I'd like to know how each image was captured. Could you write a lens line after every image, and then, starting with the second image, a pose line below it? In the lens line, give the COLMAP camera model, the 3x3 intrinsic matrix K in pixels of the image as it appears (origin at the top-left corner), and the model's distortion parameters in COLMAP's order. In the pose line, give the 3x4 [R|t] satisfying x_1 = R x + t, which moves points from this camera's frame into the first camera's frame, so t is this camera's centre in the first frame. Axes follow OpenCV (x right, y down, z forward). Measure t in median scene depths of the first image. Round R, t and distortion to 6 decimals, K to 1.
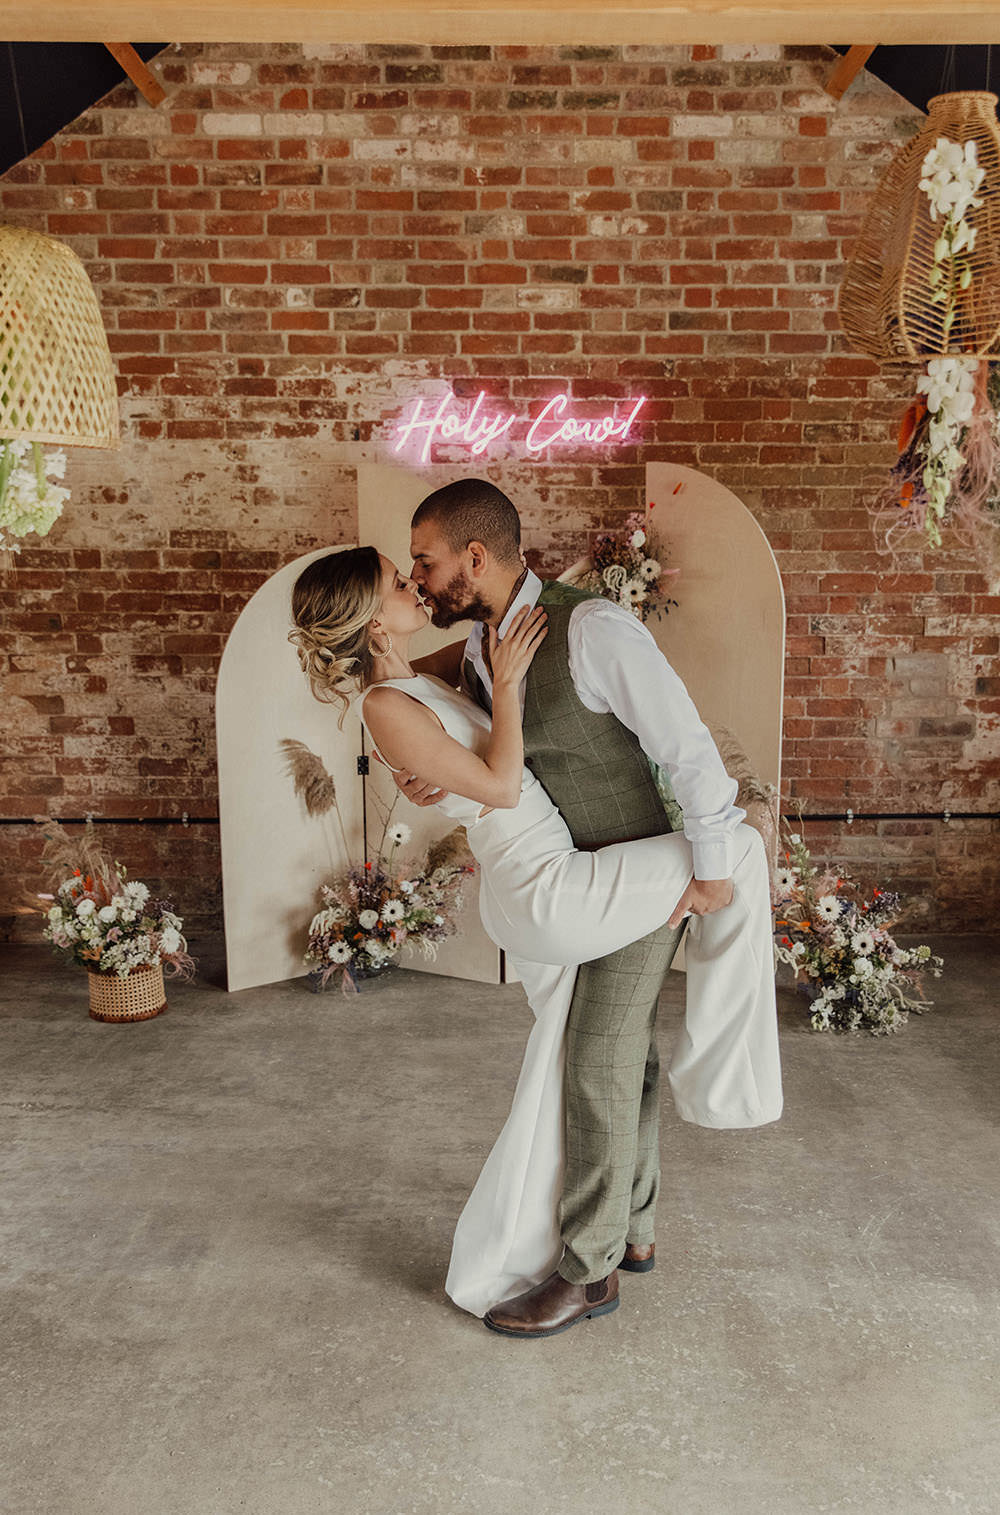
lens RADIAL K [[1371.4, 0, 522.5], [0, 1371.4, 817.8], [0, 0, 1]] dist [0.001127, 0.001163]
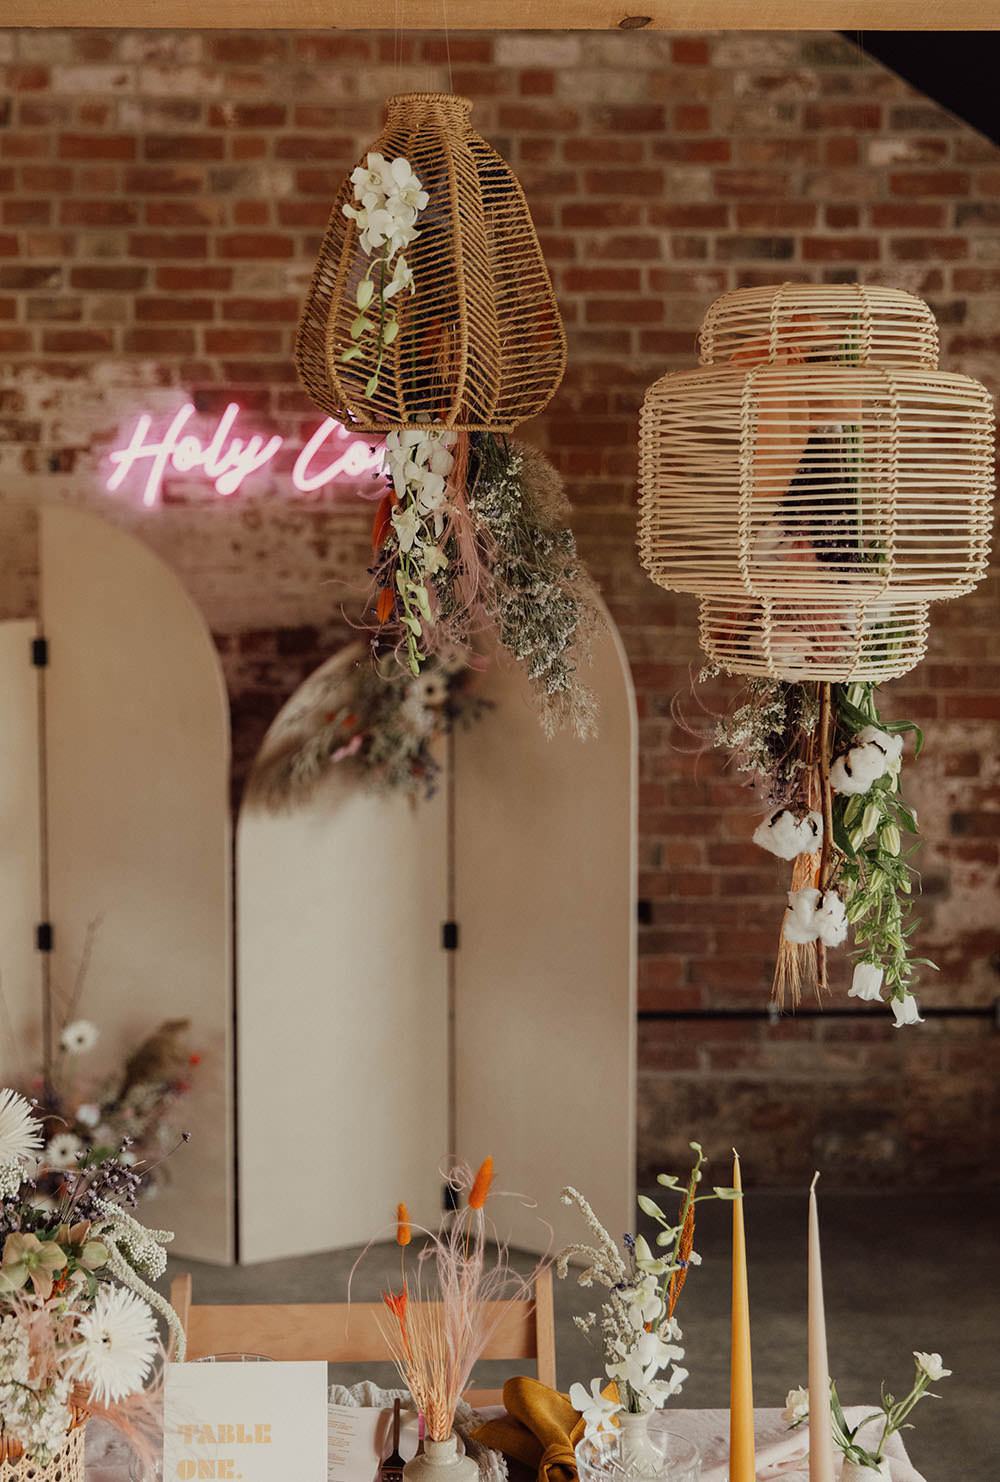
lens RADIAL K [[2061.4, 0, 528.7], [0, 2061.4, 751.8], [0, 0, 1]] dist [-0.005383, 0.000000]
pose [[0.999986, 0.003477, 0.004082, 0.119163], [-0.002964, 0.992800, -0.119747, -0.007828], [-0.004469, 0.119733, 0.992796, -0.031984]]
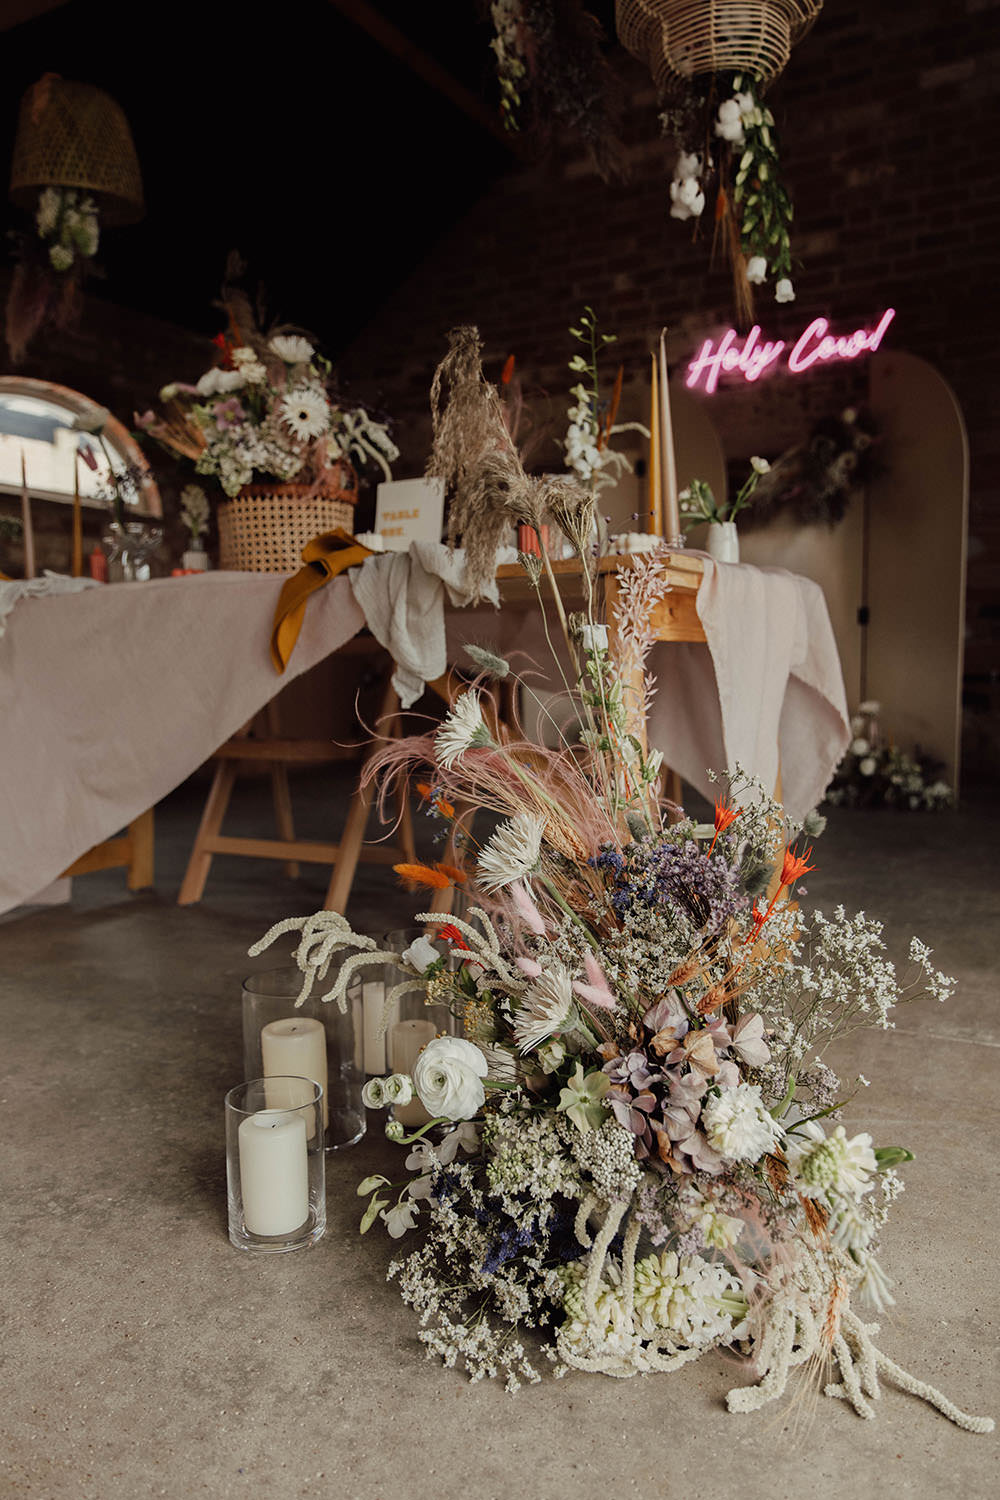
lens RADIAL K [[1146.5, 0, 450.1], [0, 1146.5, 770.7], [0, 0, 1]] dist [-0.011757, 0.013407]
pose [[0.849129, 0.044152, -0.526338, 0.300878], [-0.089627, 0.994093, -0.061202, 0.179524], [0.520526, 0.099142, 0.848070, 0.008898]]
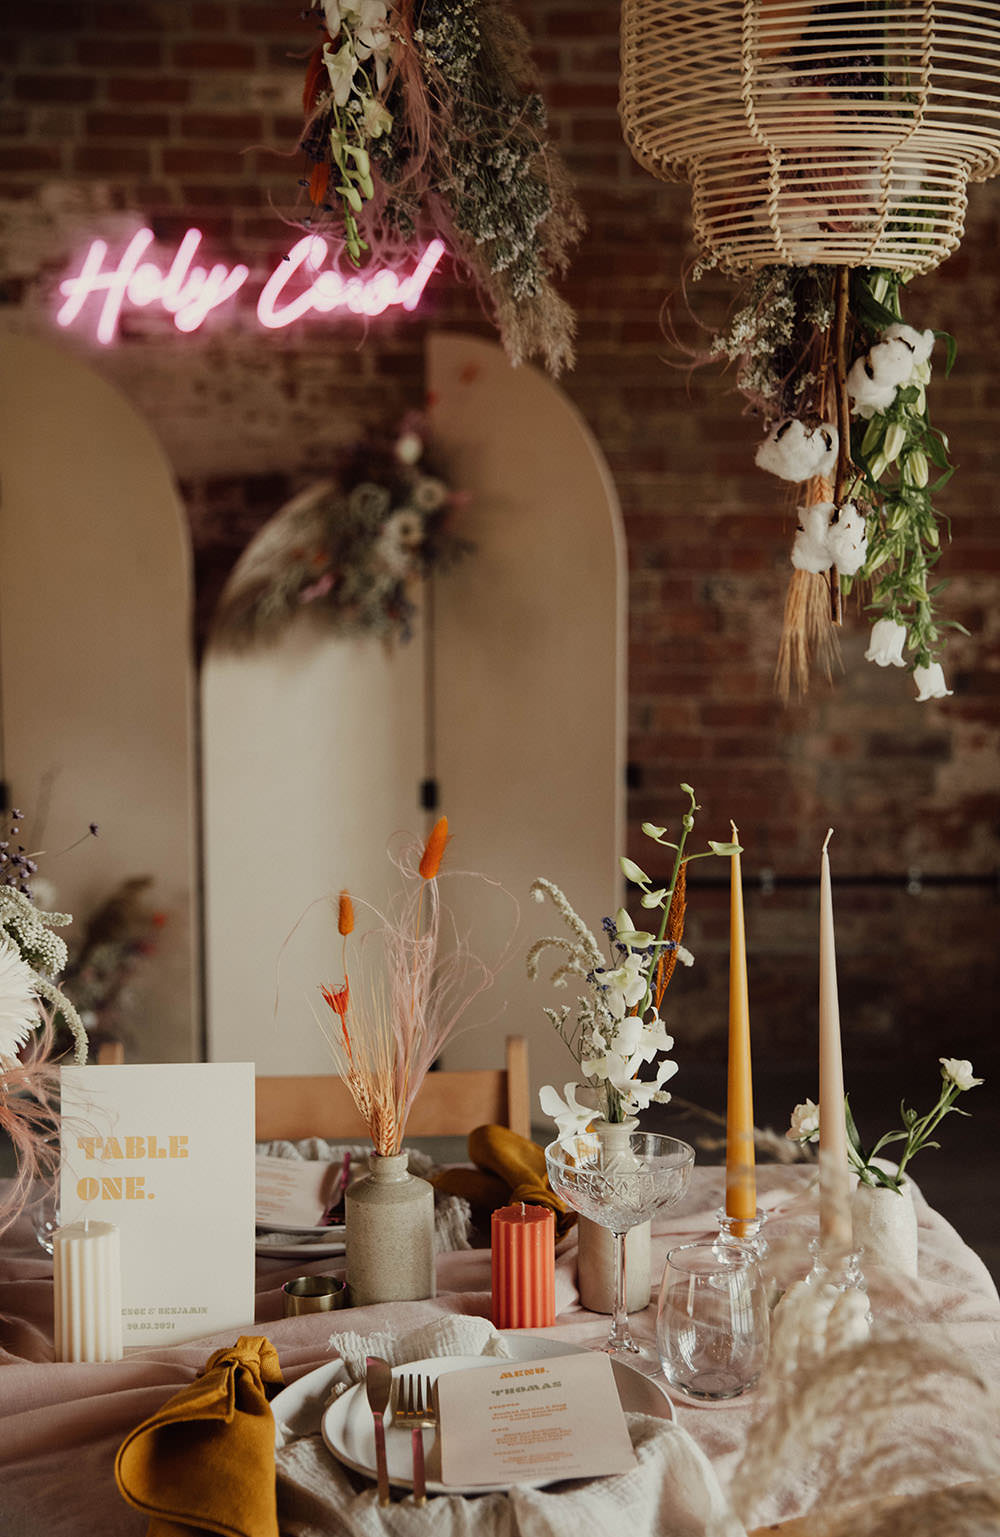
lens RADIAL K [[2040.9, 0, 560.0], [0, 2040.9, 821.0], [0, 0, 1]] dist [0.066085, 0.000000]
pose [[0.999726, 0.001213, 0.023383, 0.123986], [0.000417, 0.997574, -0.069616, 0.039748], [-0.023411, 0.069607, 0.997300, 0.030639]]
